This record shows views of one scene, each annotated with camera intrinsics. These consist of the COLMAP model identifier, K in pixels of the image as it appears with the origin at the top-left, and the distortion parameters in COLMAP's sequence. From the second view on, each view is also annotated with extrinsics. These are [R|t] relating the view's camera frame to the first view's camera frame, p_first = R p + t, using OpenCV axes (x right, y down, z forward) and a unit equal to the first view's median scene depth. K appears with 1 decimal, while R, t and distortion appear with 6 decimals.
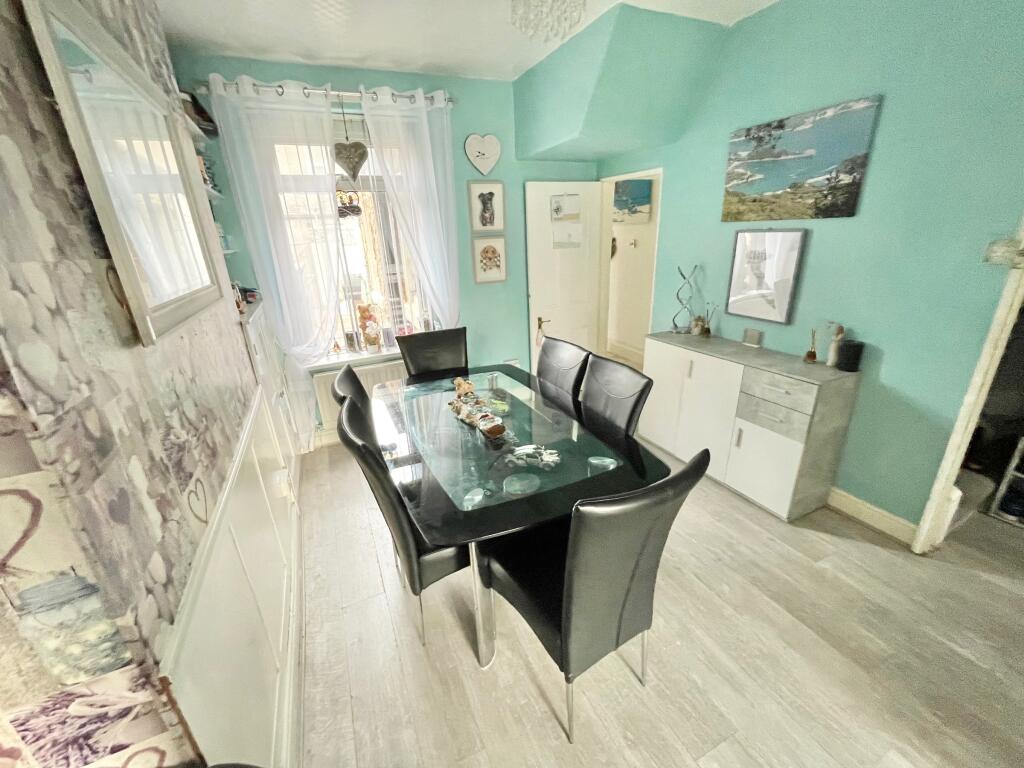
lens RADIAL K [[414.5, 0, 509.0], [0, 414.5, 385.2], [0, 0, 1]] dist [-0.003067, 0.000587]
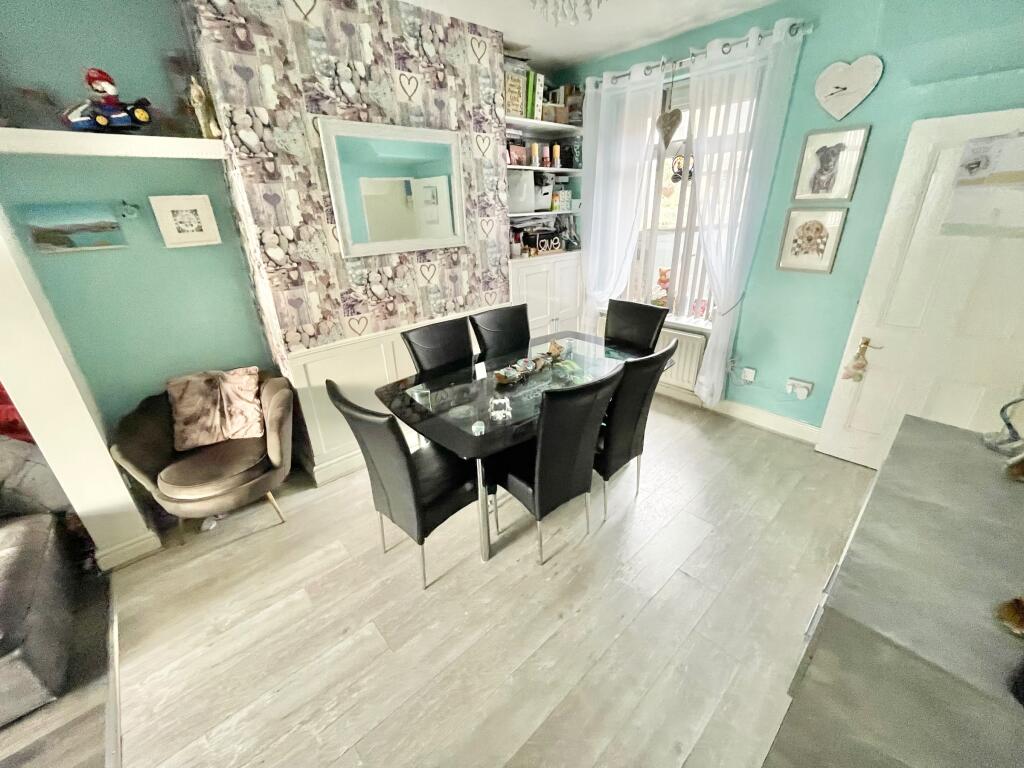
lens RADIAL K [[414.5, 0, 510.2], [0, 414.5, 384.1], [0, 0, 1]] dist [-0.003067, 0.000587]
pose [[0.298757, 0.420239, -0.856822, 0.560761], [-0.312974, 0.891316, 0.328029, -0.156063], [0.901549, 0.170162, 0.397811, 0.281408]]
